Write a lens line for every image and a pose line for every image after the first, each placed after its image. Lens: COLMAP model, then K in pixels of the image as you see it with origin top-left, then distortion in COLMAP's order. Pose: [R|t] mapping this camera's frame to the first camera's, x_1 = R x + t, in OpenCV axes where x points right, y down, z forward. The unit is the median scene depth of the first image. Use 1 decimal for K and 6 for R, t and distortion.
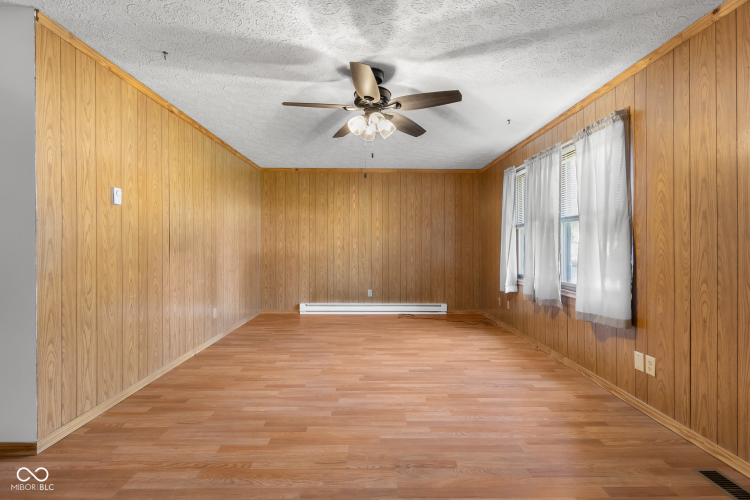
lens RADIAL K [[333.7, 0, 375.7], [0, 333.7, 244.1], [0, 0, 1]] dist [-0.004090, 0.001238]
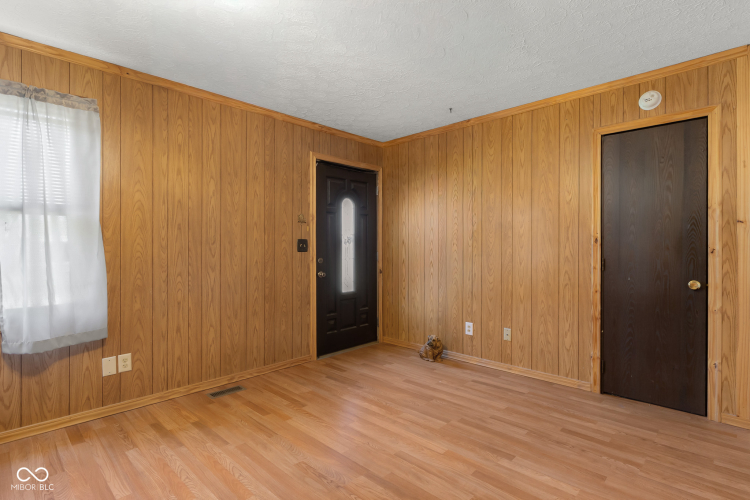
lens RADIAL K [[360.3, 0, 376.6], [0, 360.3, 250.8], [0, 0, 1]] dist [-0.006459, -0.000392]
pose [[-0.708630, -0.005073, 0.705562, -0.608753], [0.000358, 0.999971, 0.007549, 0.001809], [-0.705580, 0.005602, -0.708608, 1.397098]]
